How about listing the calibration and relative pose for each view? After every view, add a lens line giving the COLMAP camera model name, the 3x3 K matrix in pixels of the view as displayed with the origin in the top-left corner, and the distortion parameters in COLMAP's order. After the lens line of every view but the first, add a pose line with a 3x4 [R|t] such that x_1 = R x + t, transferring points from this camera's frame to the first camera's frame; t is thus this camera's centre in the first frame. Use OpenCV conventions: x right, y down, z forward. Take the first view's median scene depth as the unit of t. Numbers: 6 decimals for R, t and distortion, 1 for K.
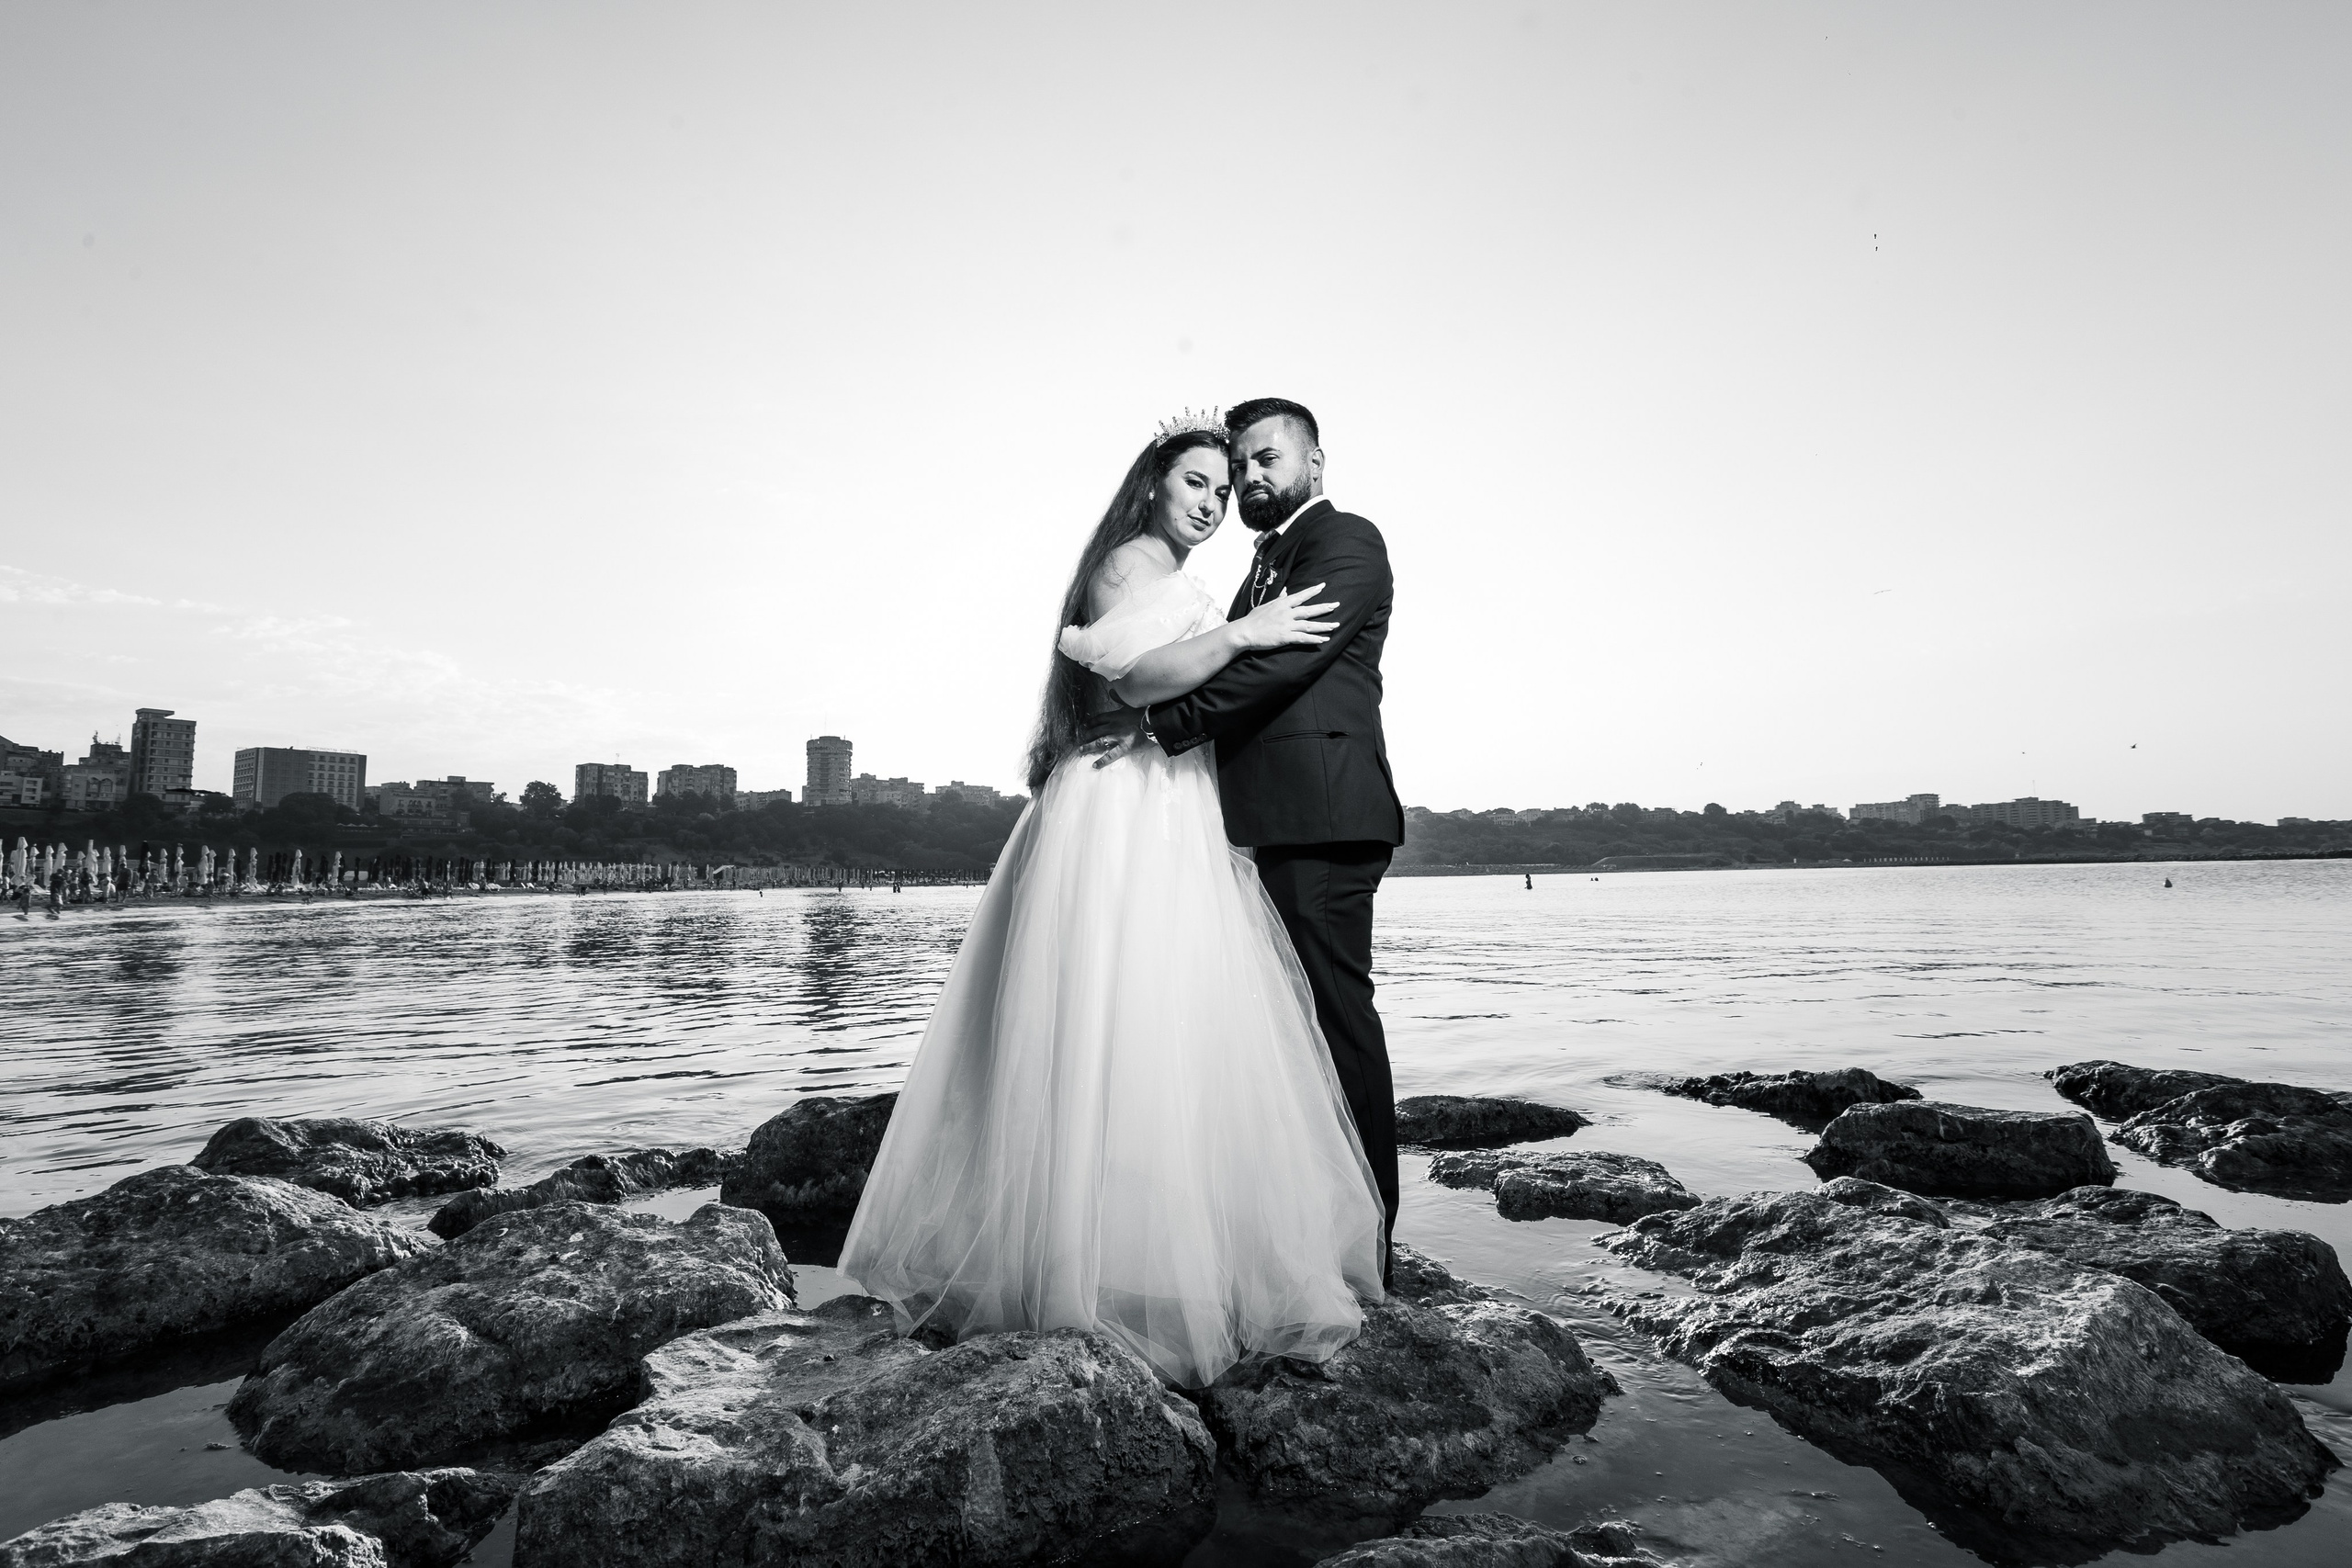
lens RADIAL K [[1106.7, 0, 1177.2], [0, 1106.7, 780.4], [0, 0, 1]] dist [-0.041976, 0.011856]
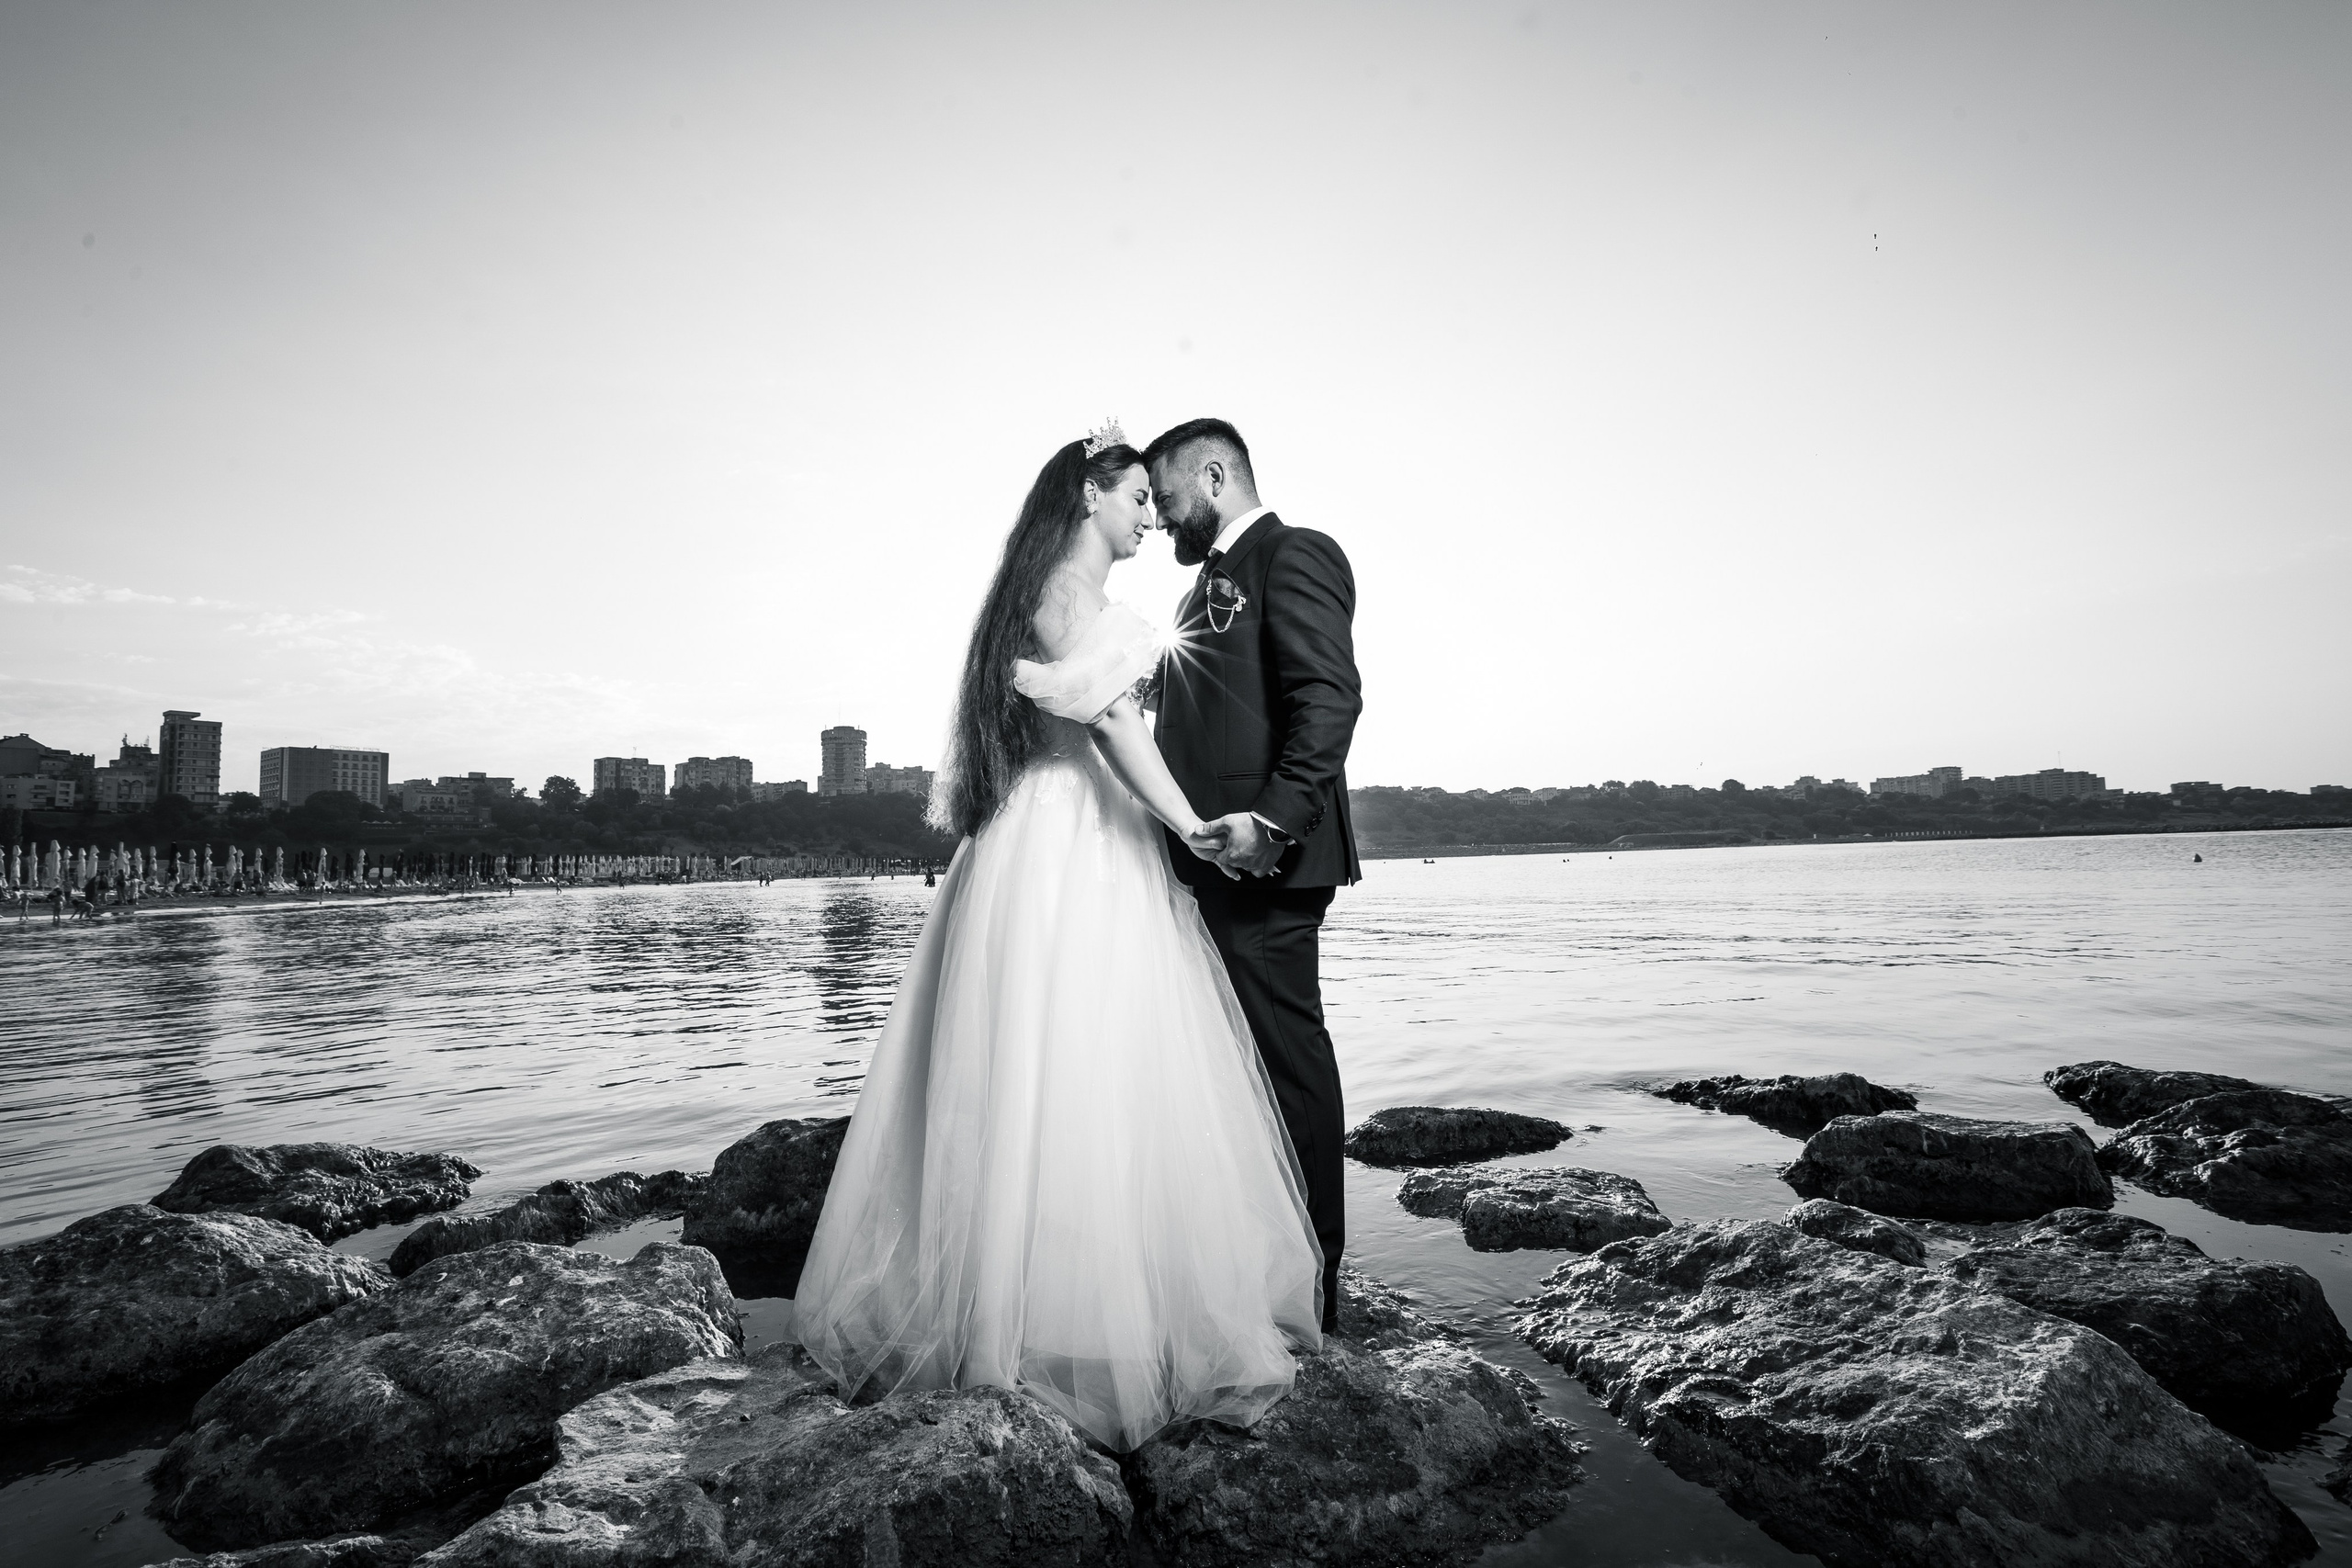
lens RADIAL K [[1105.8, 0, 1169.5], [0, 1105.8, 787.8], [0, 0, 1]] dist [-0.040028, 0.010677]
pose [[0.999702, -0.015199, -0.019128, 0.087953], [0.015588, 0.999671, 0.020357, -0.051617], [0.018812, -0.020649, 0.999610, 0.034674]]
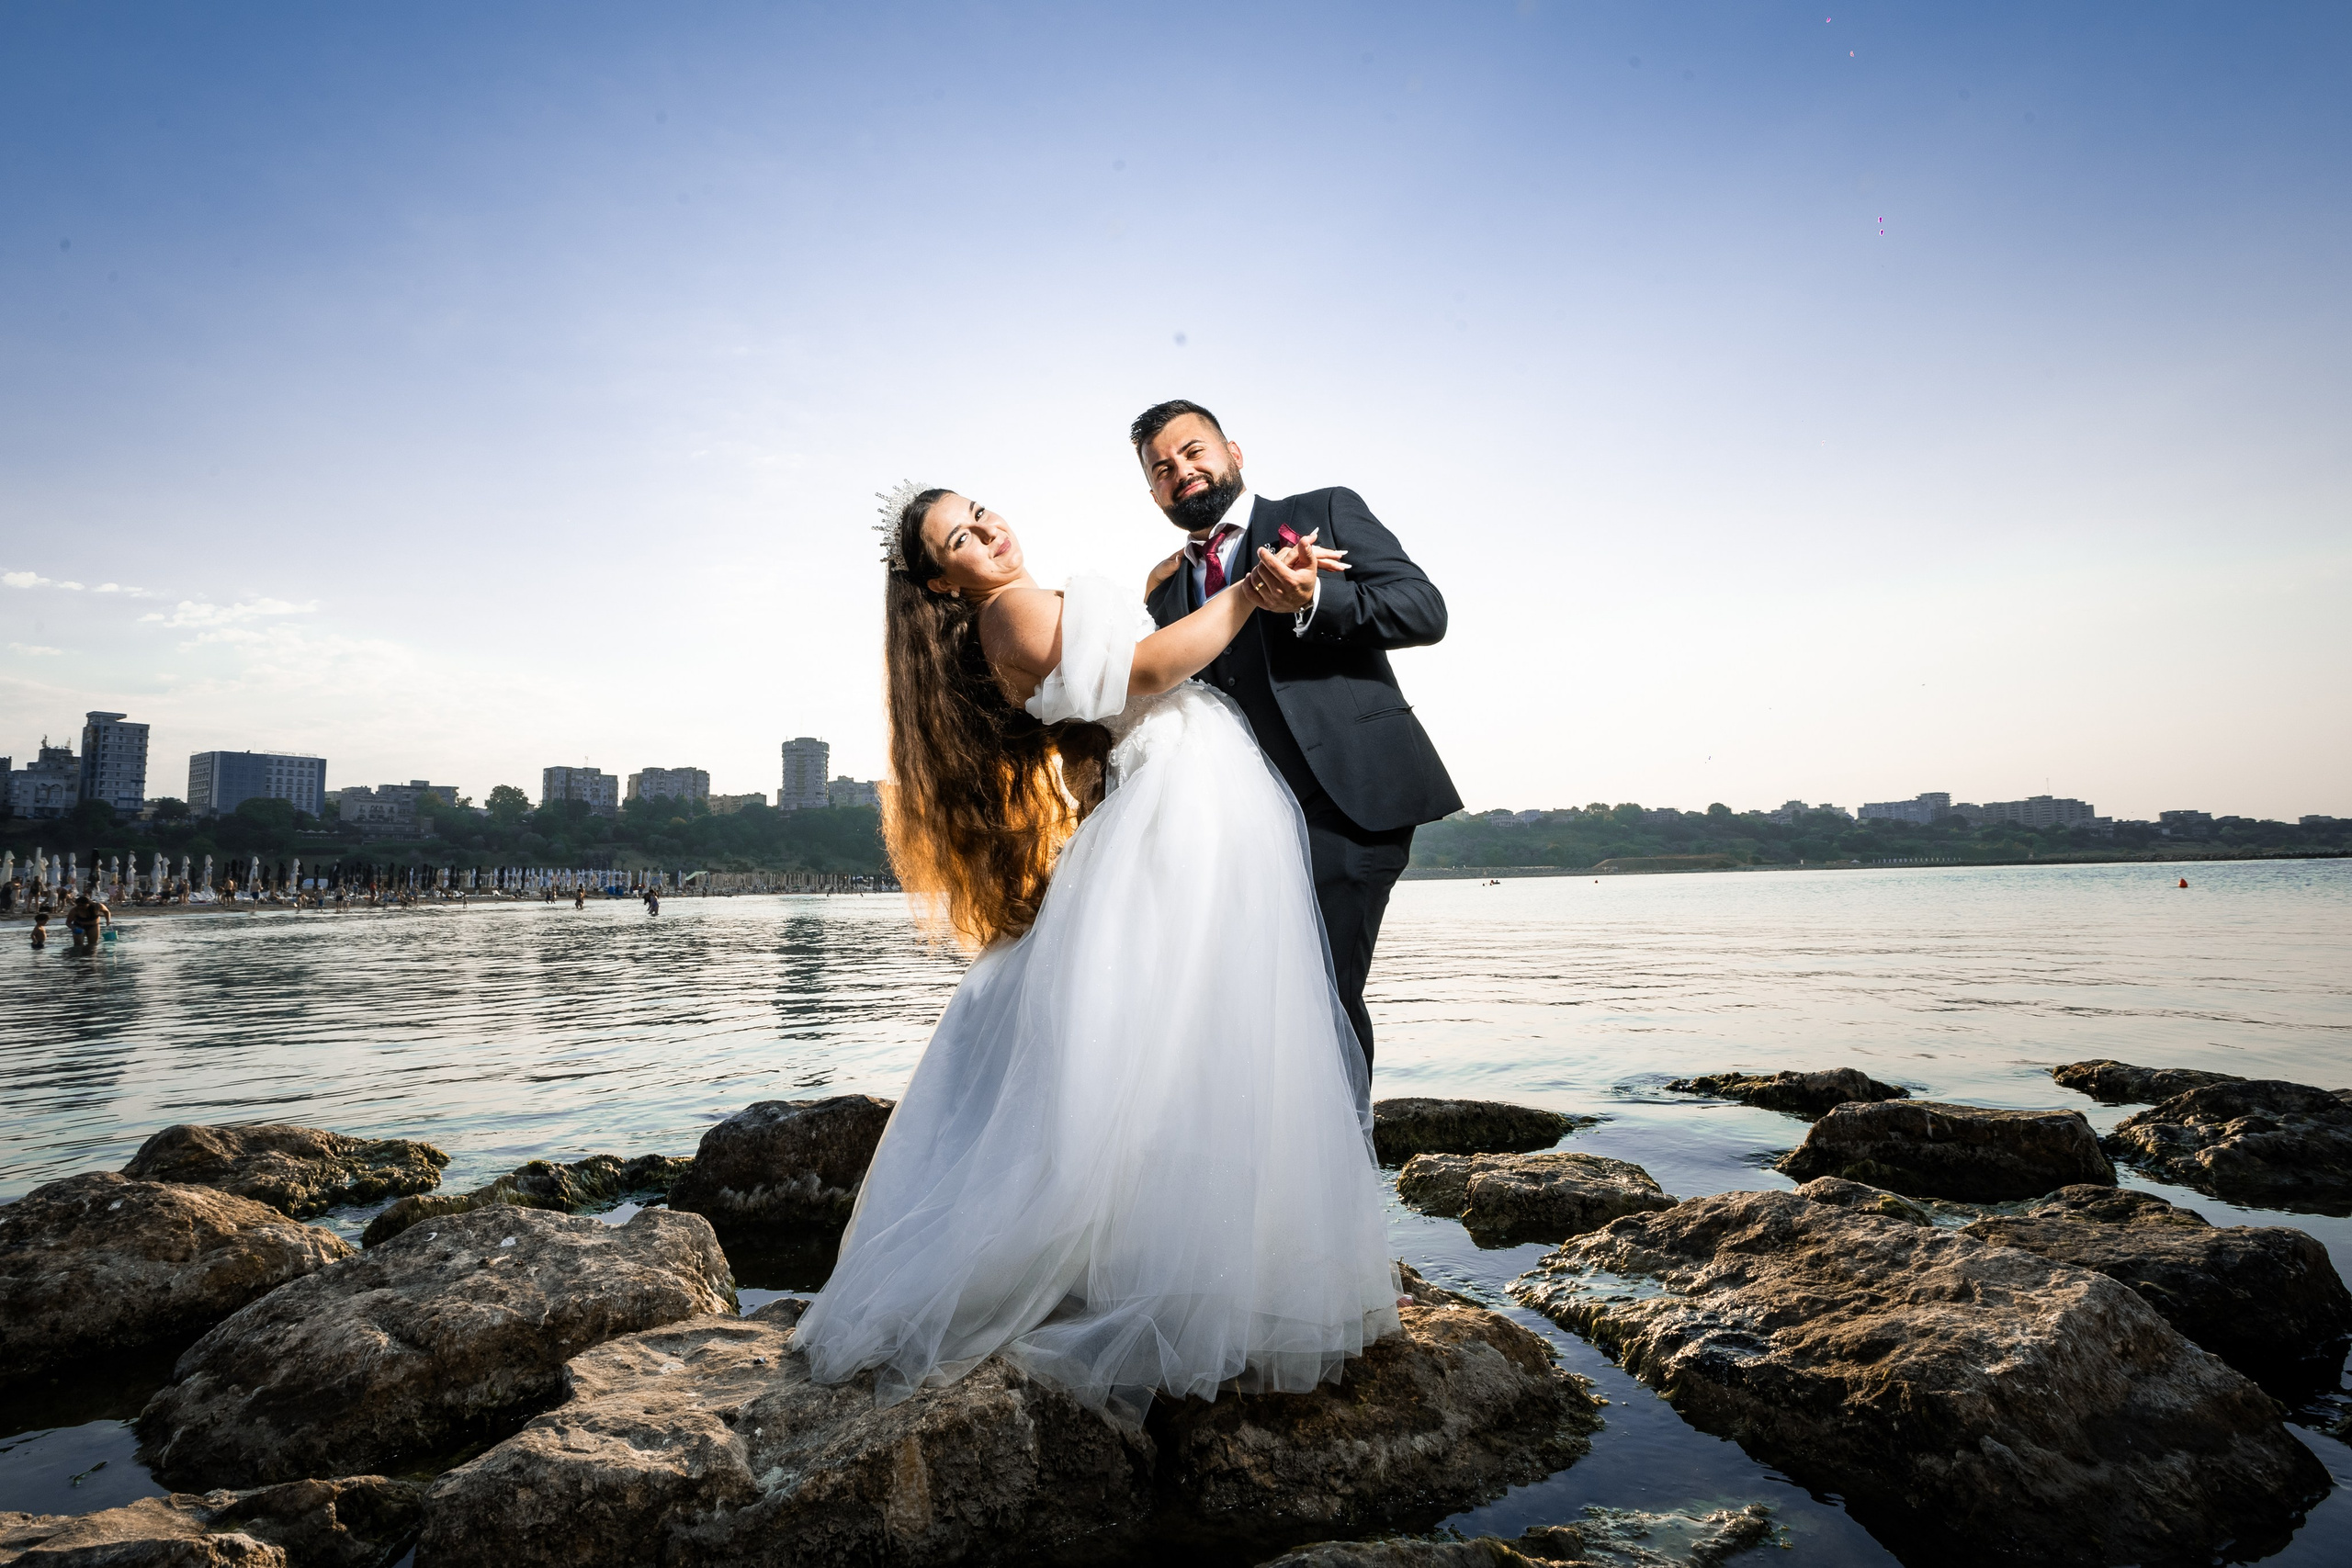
lens RADIAL K [[1141.5, 0, 1167.0], [0, 1141.5, 778.1], [0, 0, 1]] dist [-0.040874, 0.012176]
pose [[0.999989, -0.004154, 0.002266, 0.040738], [0.004162, 0.999986, -0.003249, 0.016361], [-0.002252, 0.003258, 0.999992, -0.000162]]
